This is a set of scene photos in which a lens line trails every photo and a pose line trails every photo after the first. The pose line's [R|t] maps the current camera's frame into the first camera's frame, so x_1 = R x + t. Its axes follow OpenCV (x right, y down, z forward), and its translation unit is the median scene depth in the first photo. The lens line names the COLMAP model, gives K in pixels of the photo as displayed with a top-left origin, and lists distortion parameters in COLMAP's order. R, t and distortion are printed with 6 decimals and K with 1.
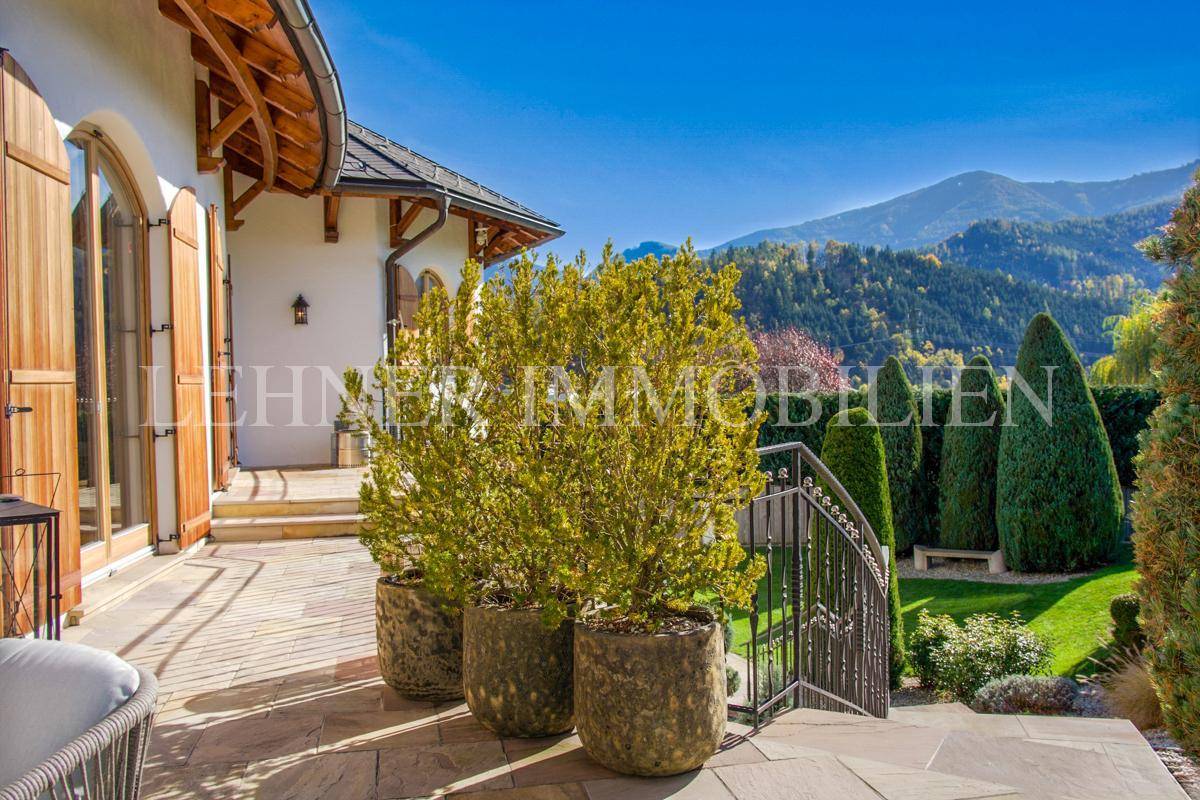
lens RADIAL K [[1004.7, 0, 615.9], [0, 1004.7, 400.2], [0, 0, 1]] dist [-0.042762, 0.051327]
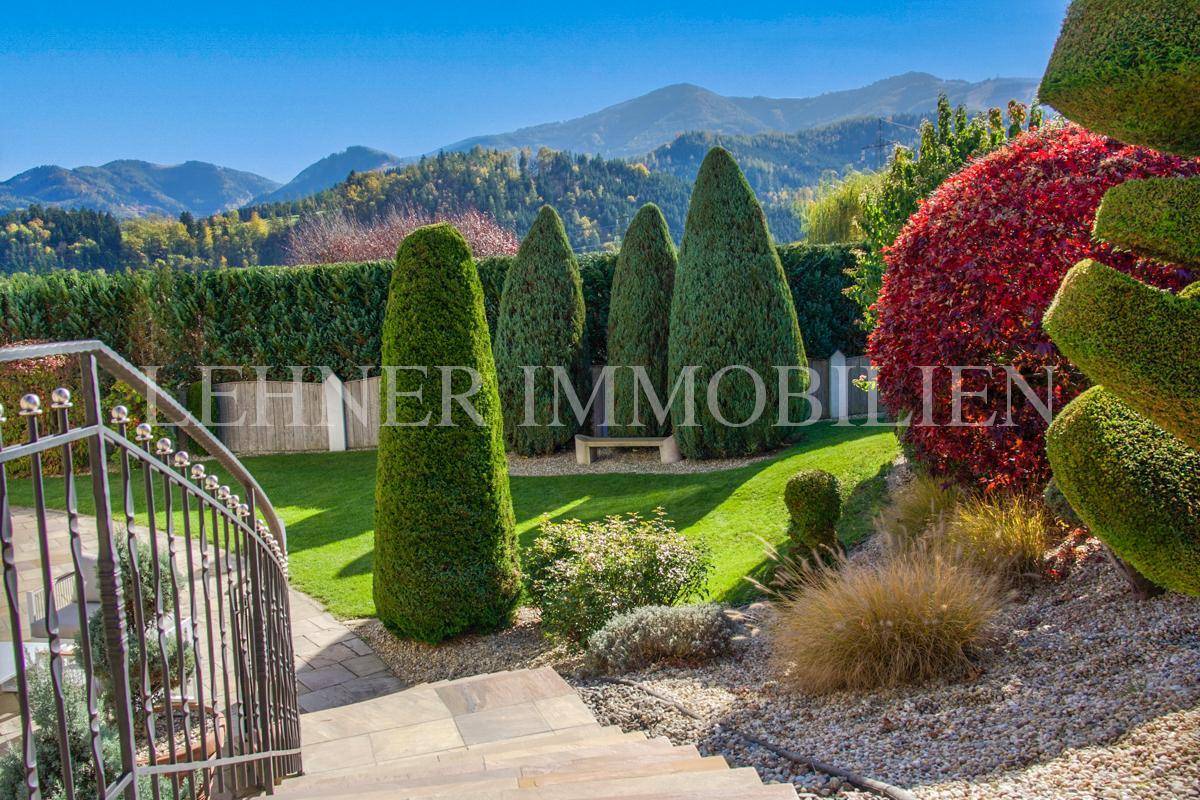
lens RADIAL K [[1004.7, 0, 615.9], [0, 1004.7, 400.2], [0, 0, 1]] dist [-0.042762, 0.051327]
pose [[0.961754, -0.041157, 0.270803, 0.176527], [0.017480, 0.995854, 0.089274, 0.071223], [-0.273355, -0.081126, 0.958486, 0.332455]]
